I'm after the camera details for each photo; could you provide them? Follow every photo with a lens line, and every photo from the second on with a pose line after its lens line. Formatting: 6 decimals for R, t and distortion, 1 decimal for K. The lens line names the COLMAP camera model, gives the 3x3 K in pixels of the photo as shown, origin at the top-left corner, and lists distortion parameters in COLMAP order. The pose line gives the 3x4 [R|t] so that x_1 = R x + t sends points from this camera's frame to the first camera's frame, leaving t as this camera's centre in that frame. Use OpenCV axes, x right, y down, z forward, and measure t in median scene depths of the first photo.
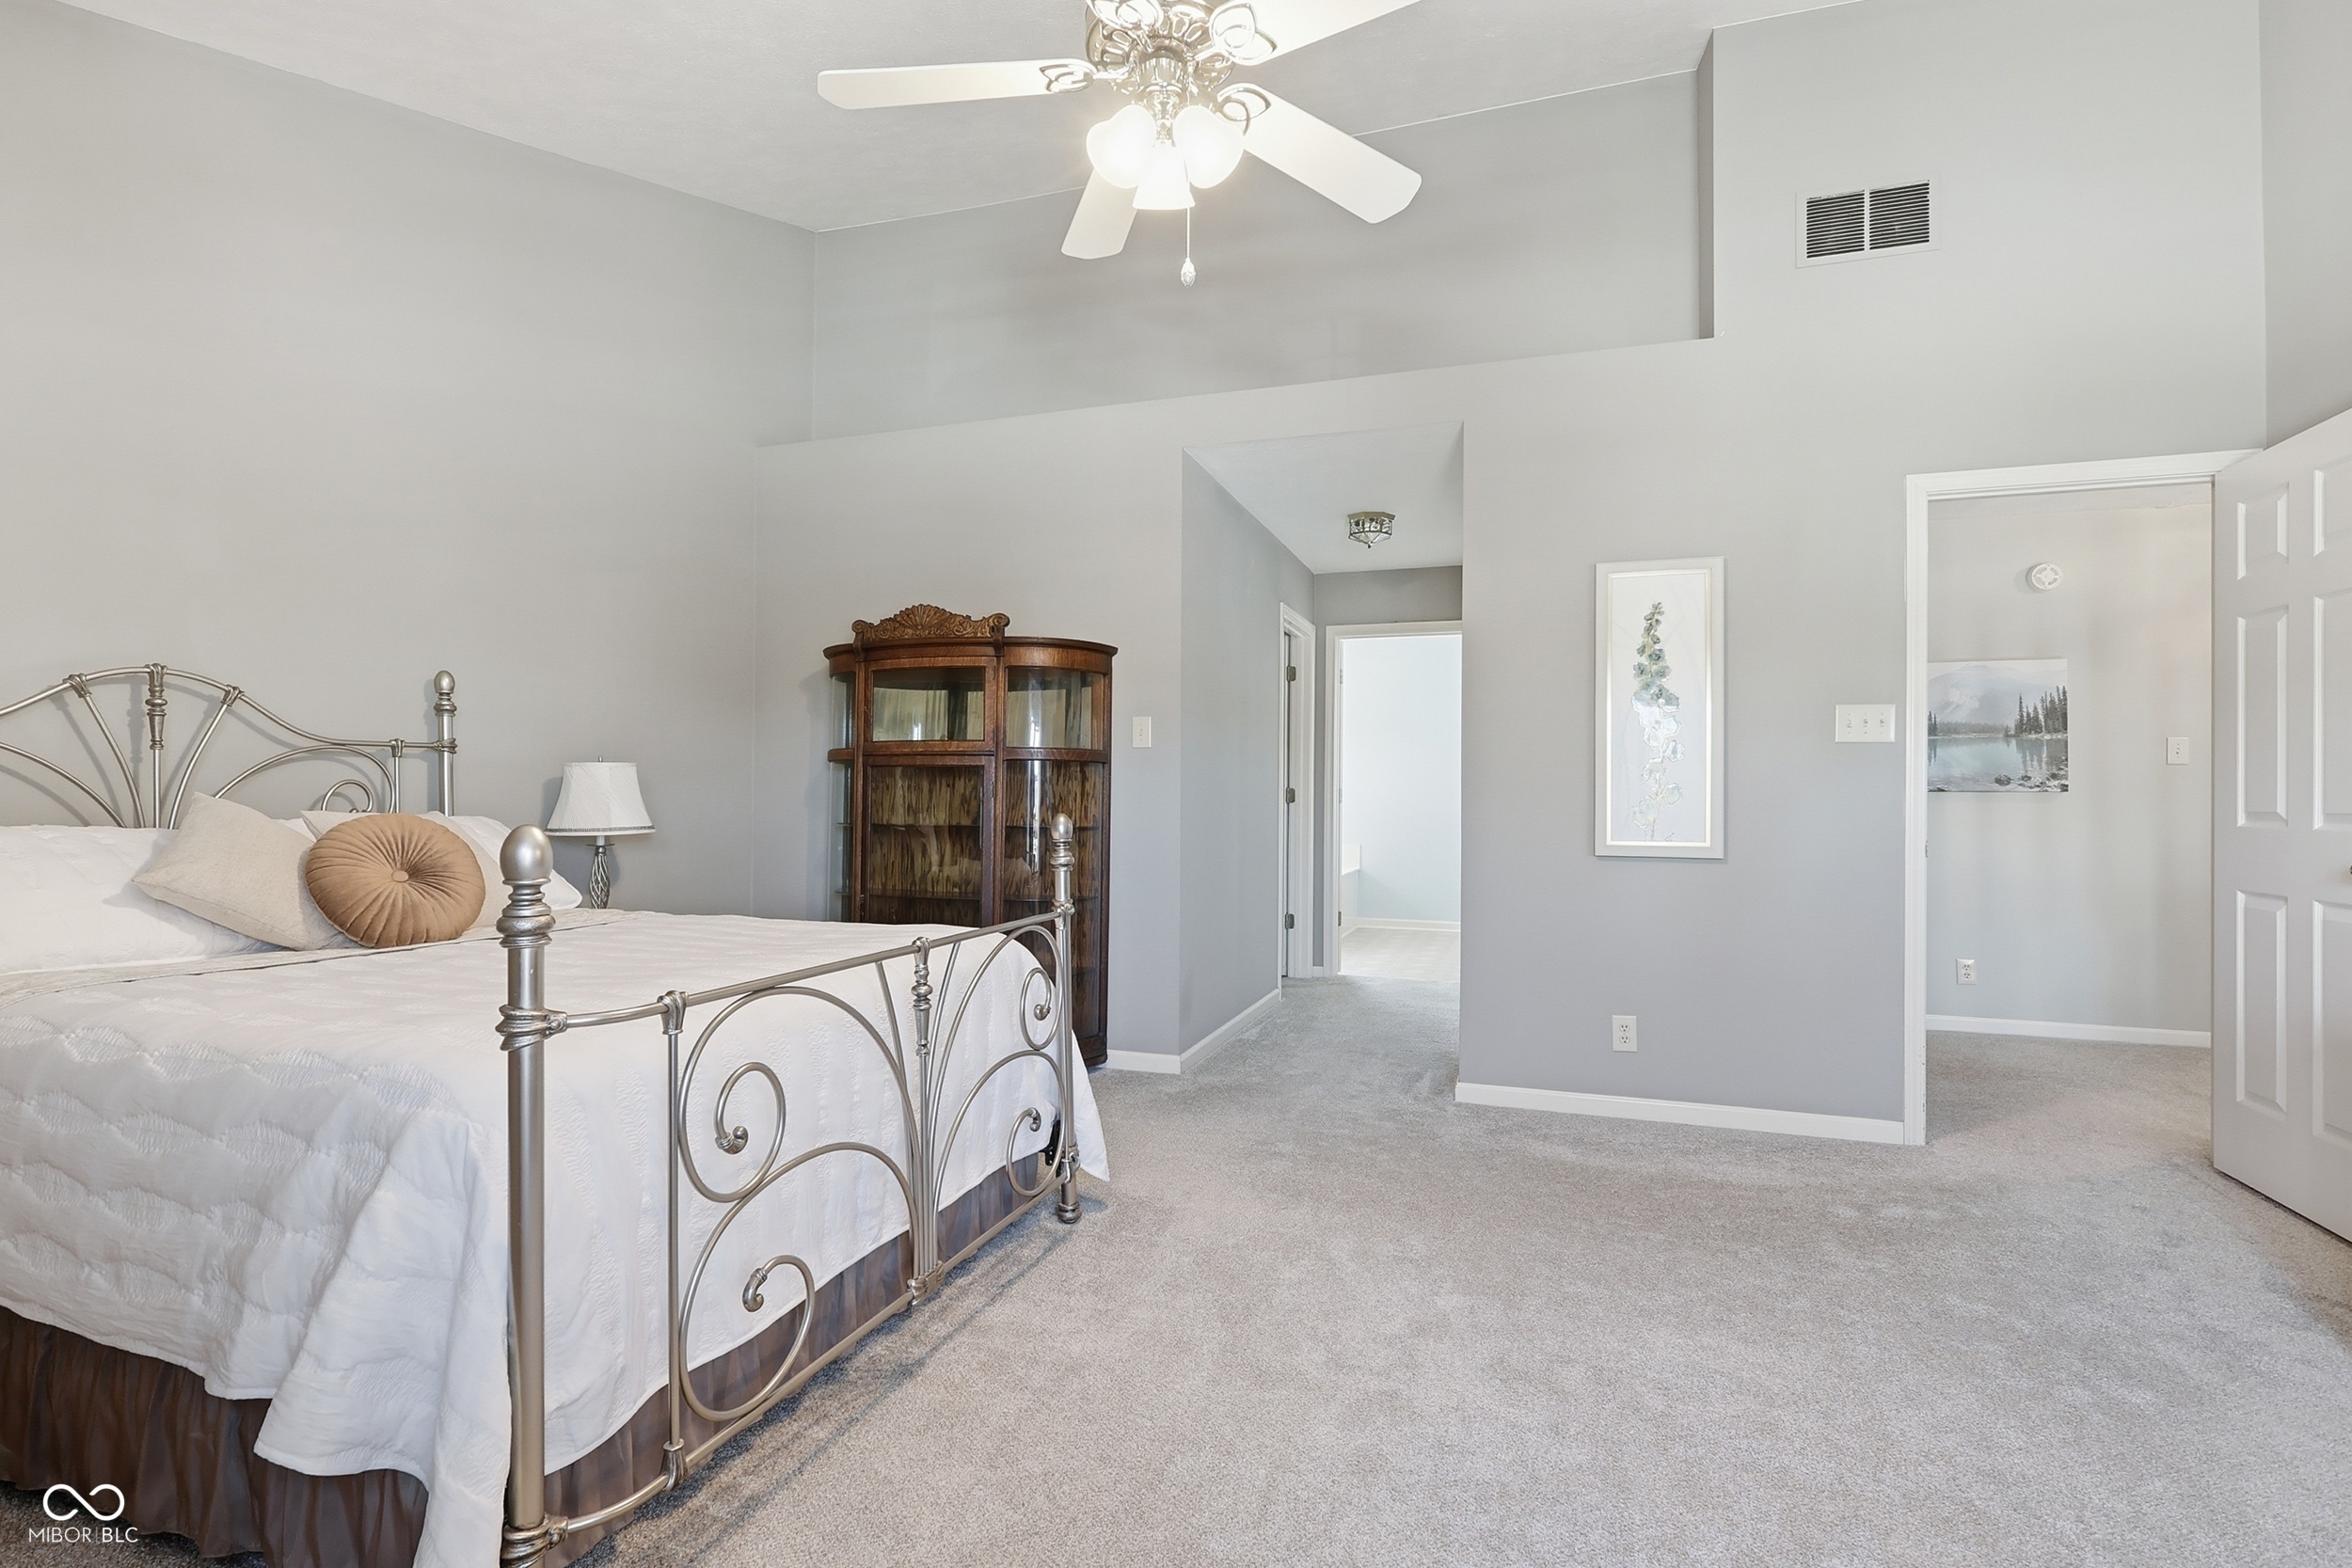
lens RADIAL K [[1100.9, 0, 1177.8], [0, 1100.9, 792.5], [0, 0, 1]] dist [-0.004155, 0.002513]
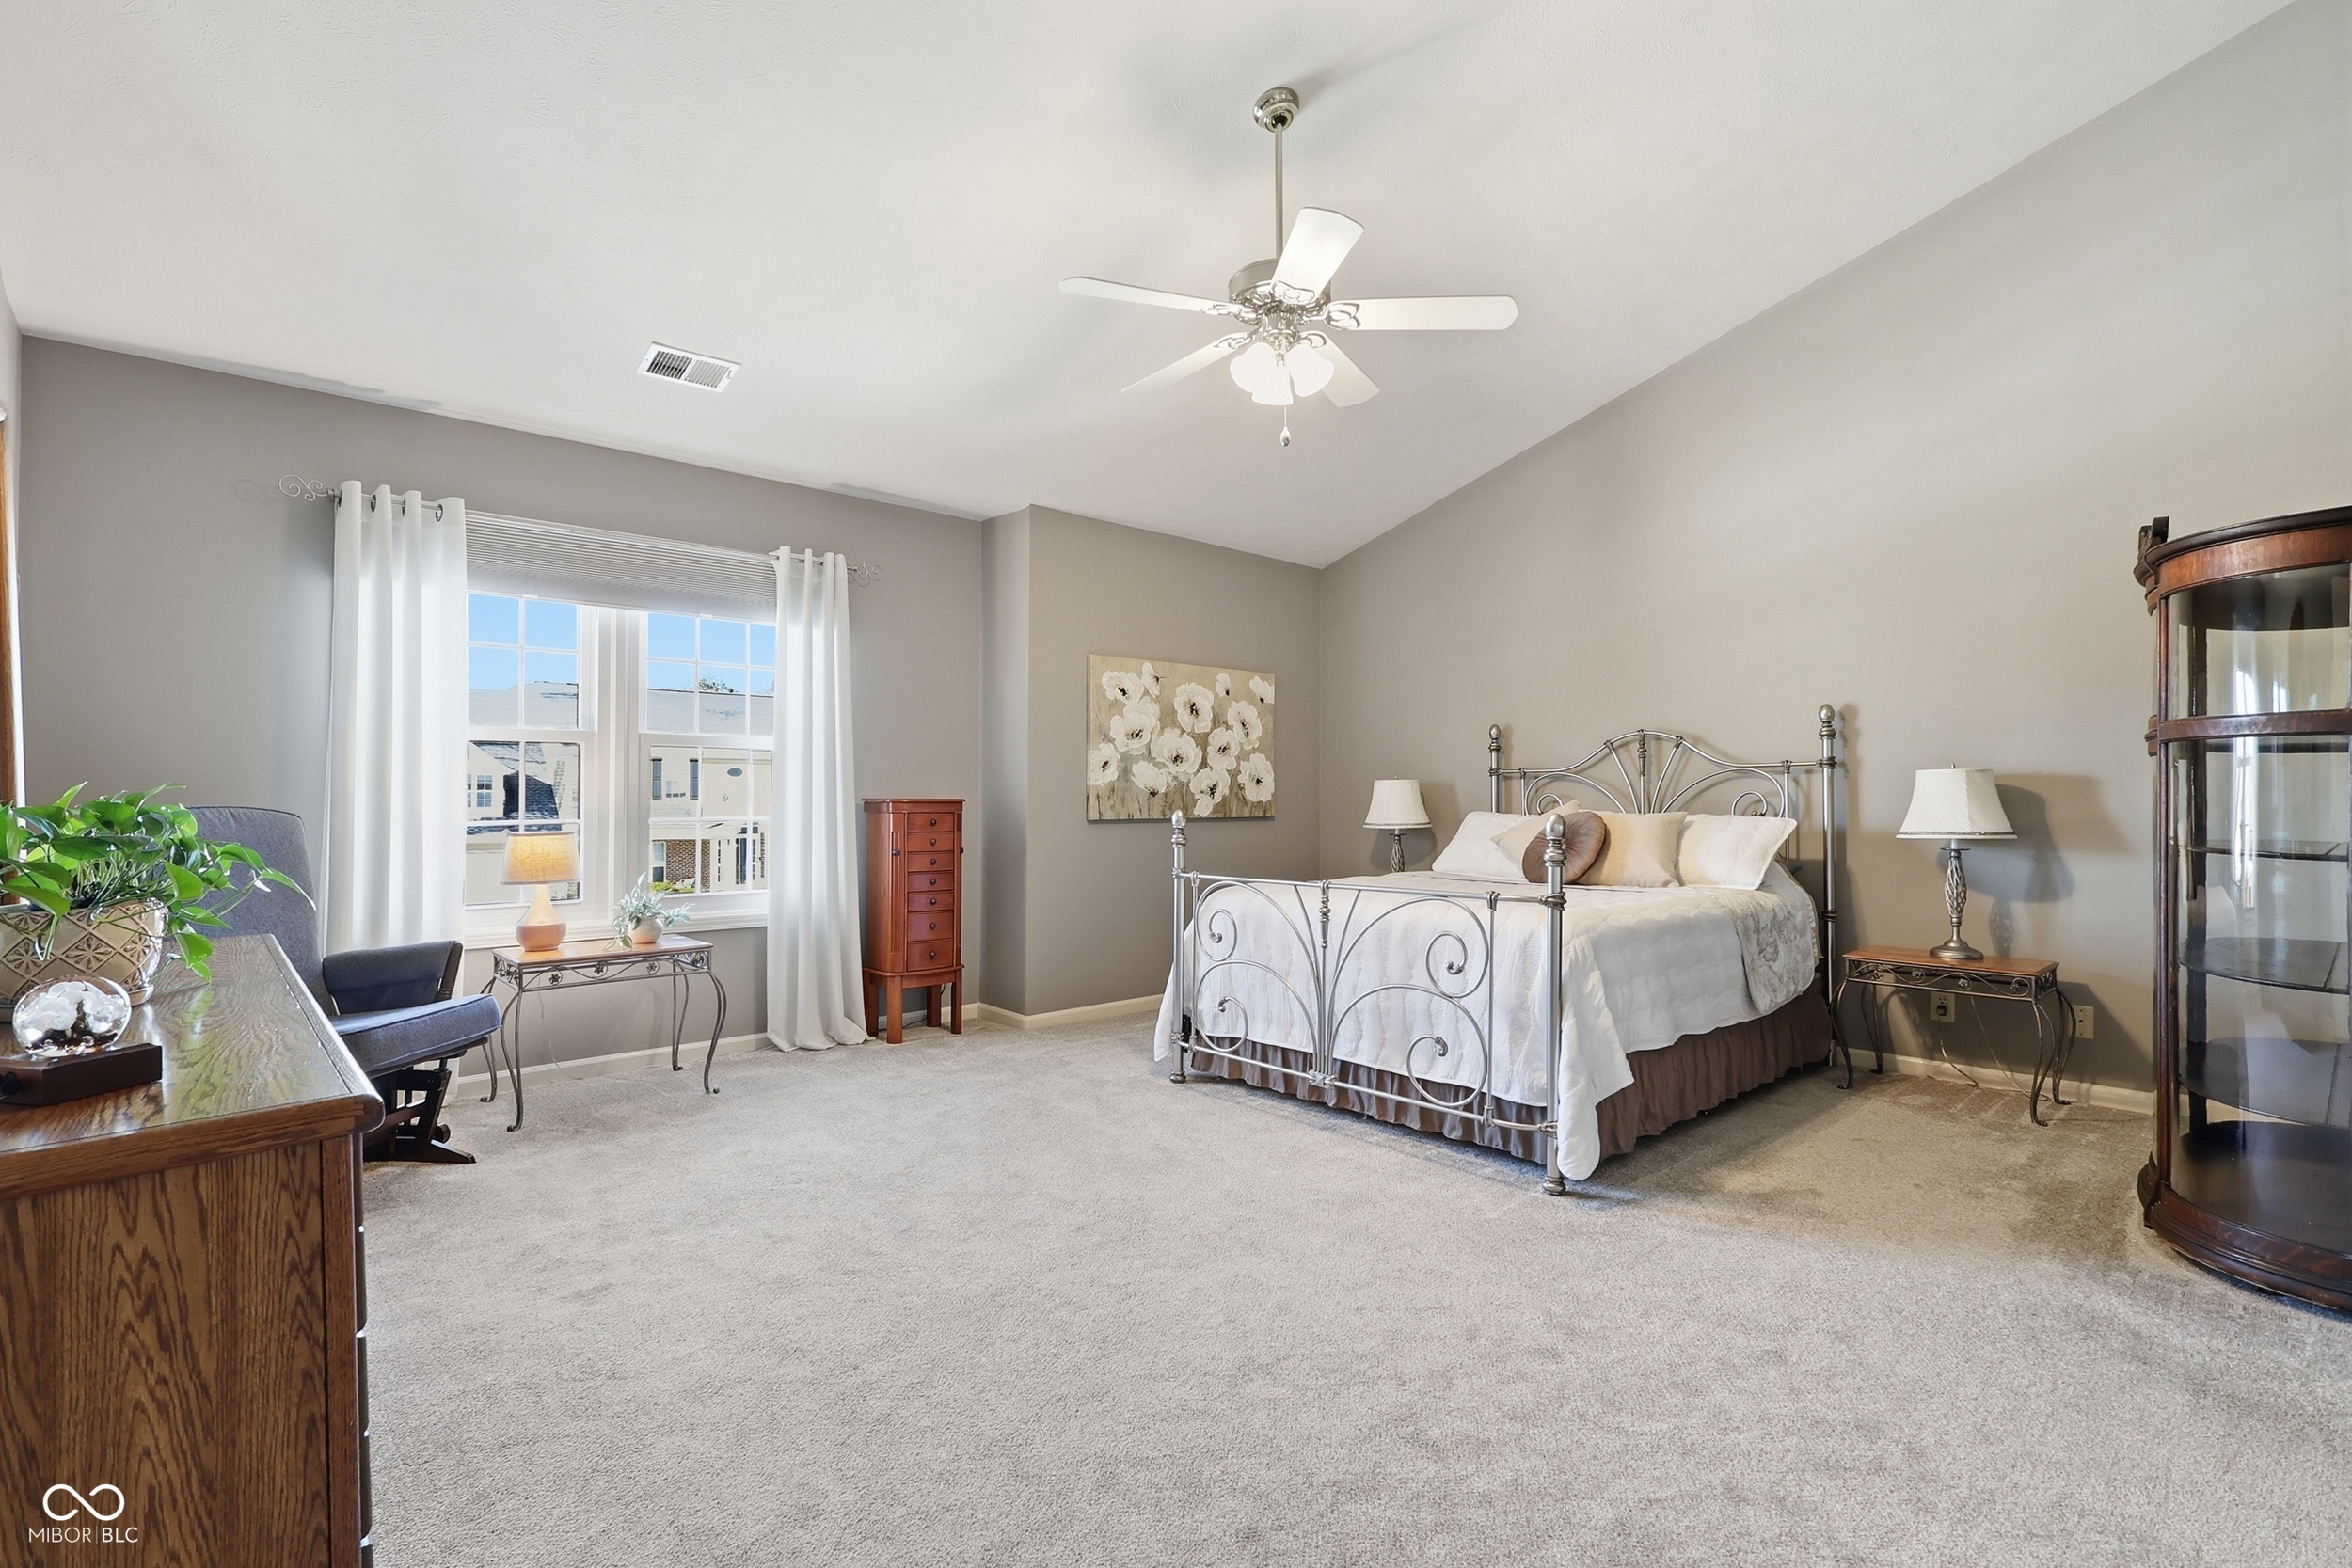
lens RADIAL K [[1100.9, 0, 1186.7], [0, 1100.9, 798.5], [0, 0, 1]] dist [-0.004155, 0.002513]
pose [[-0.493129, -0.011135, -0.869885, 0.831075], [0.003043, 0.999890, -0.014524, 0.015714], [0.869951, -0.009809, -0.493041, 0.999839]]
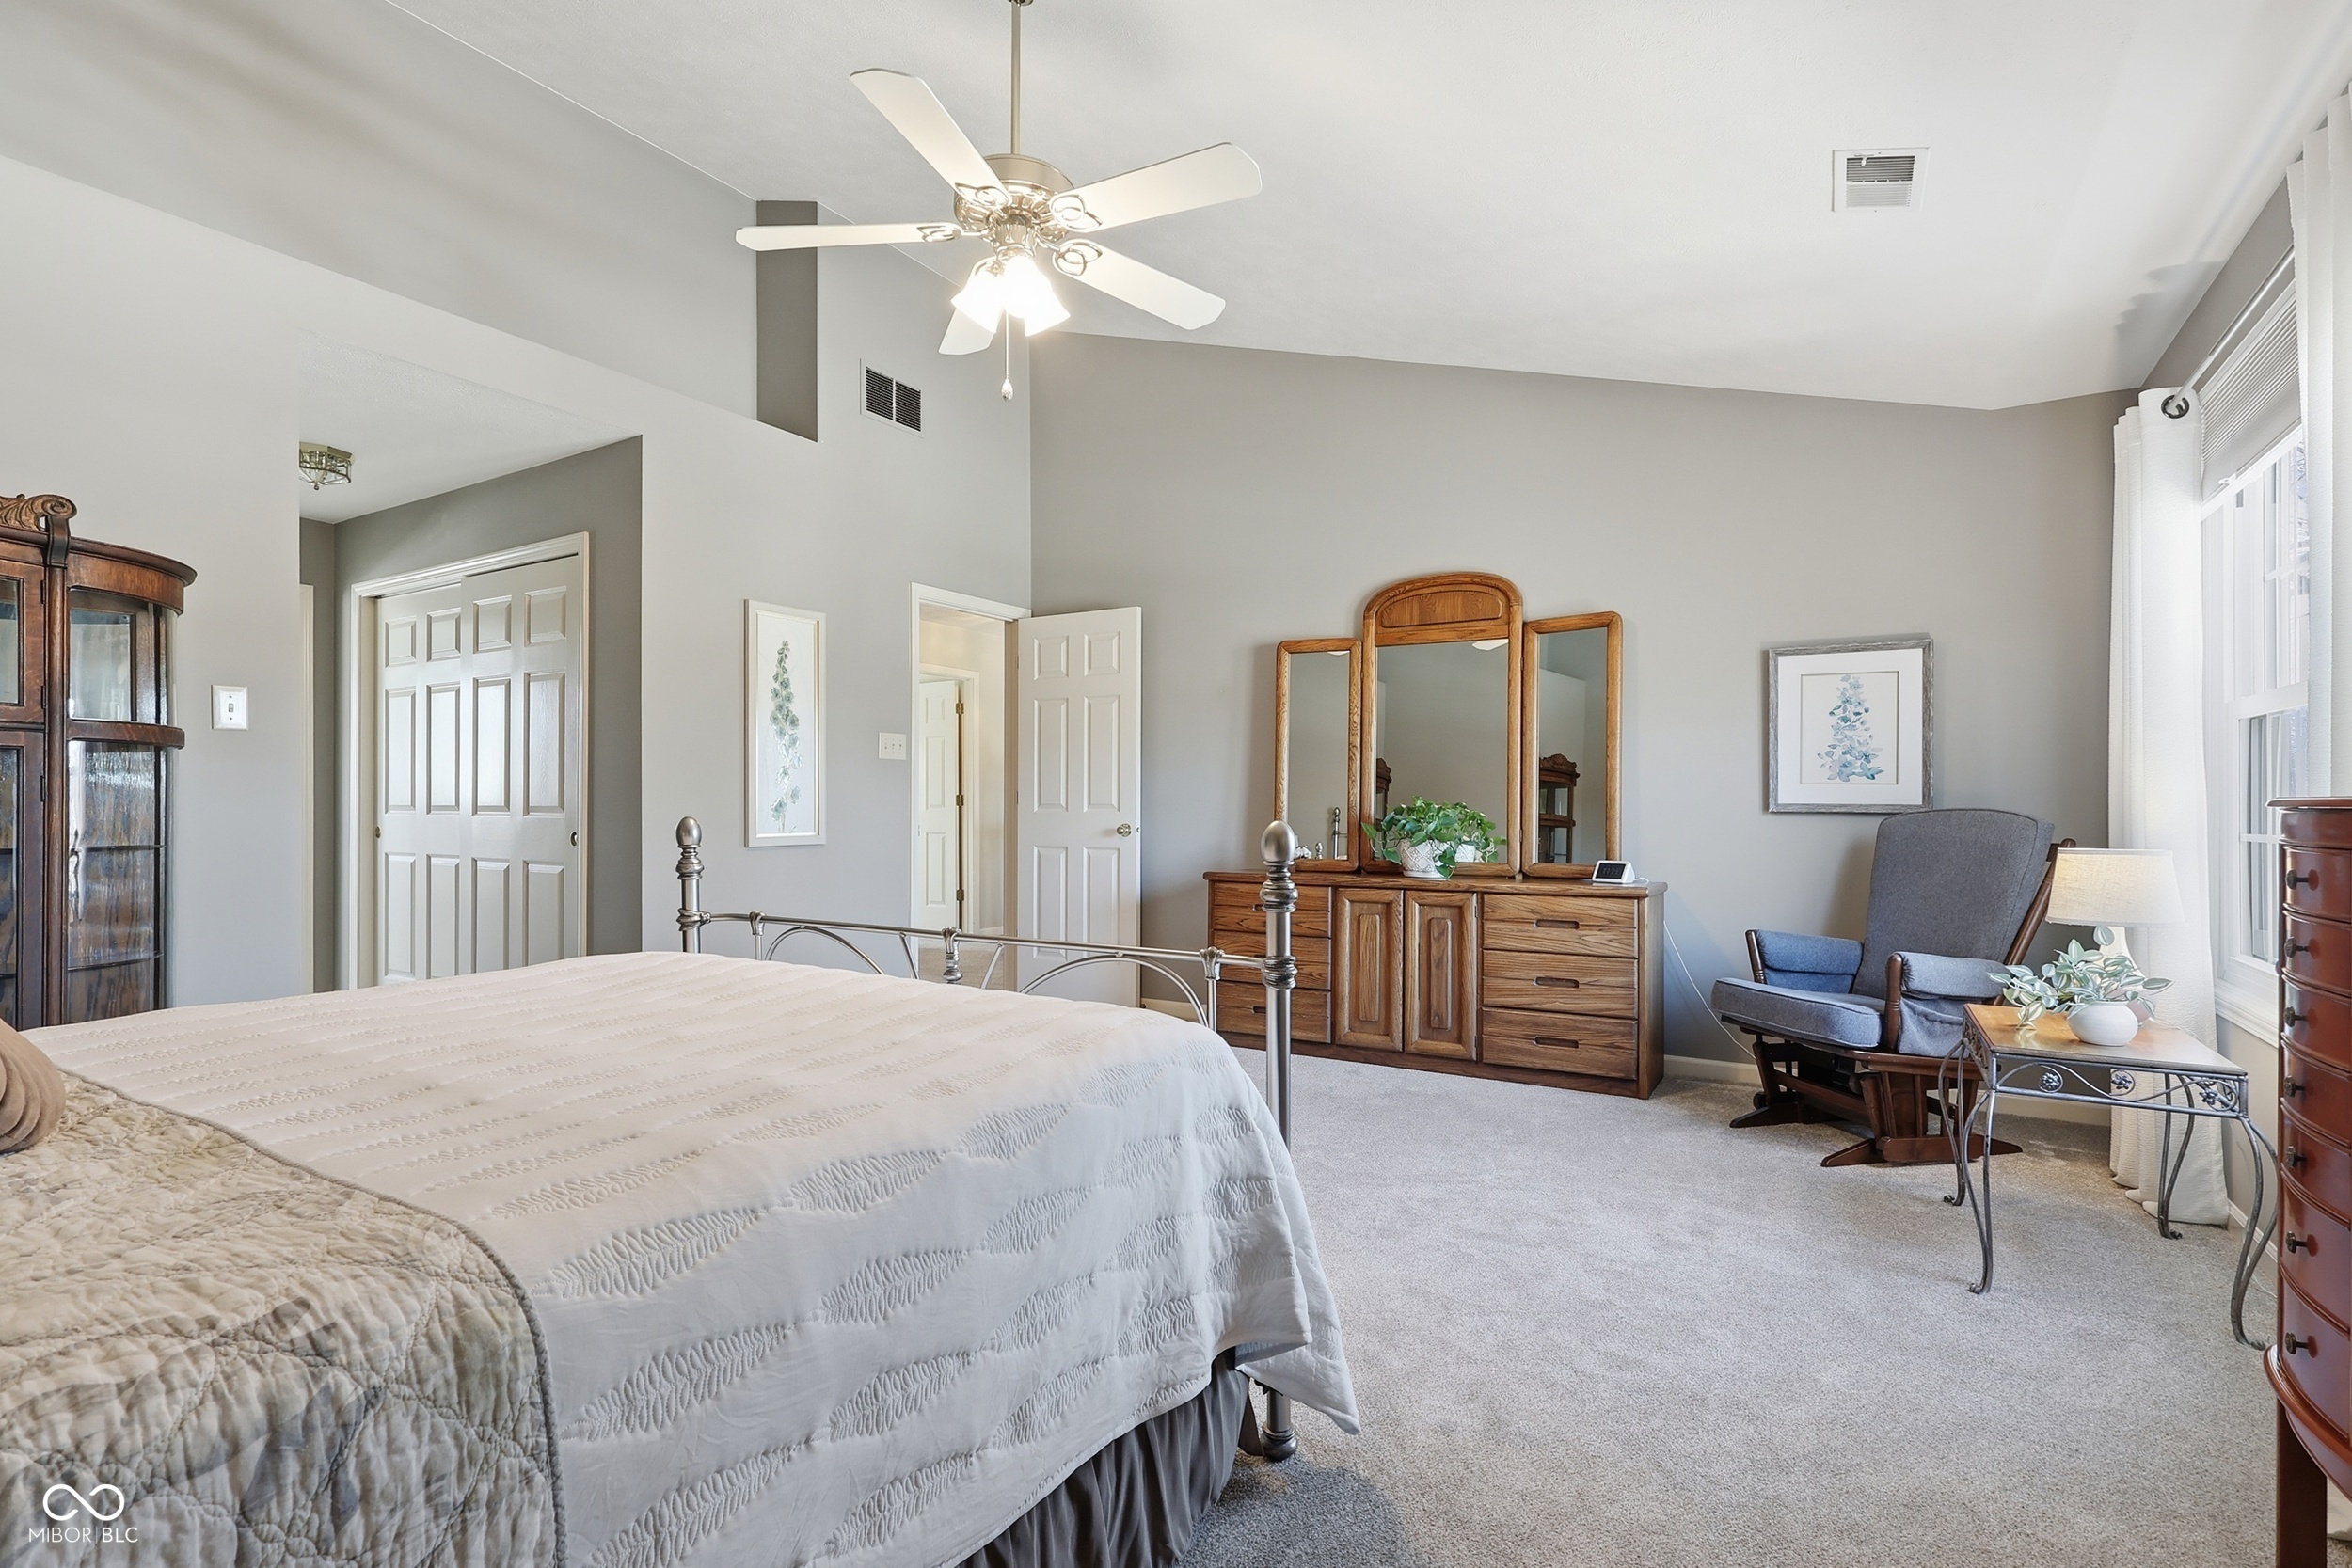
lens RADIAL K [[1100.9, 0, 1174.0], [0, 1100.9, 796.0], [0, 0, 1]] dist [-0.004155, 0.002513]
pose [[0.220234, -0.001175, 0.975446, -0.751738], [-0.000863, 0.999999, 0.001399, 0.000053], [-0.975447, -0.001150, 0.220233, 0.334833]]
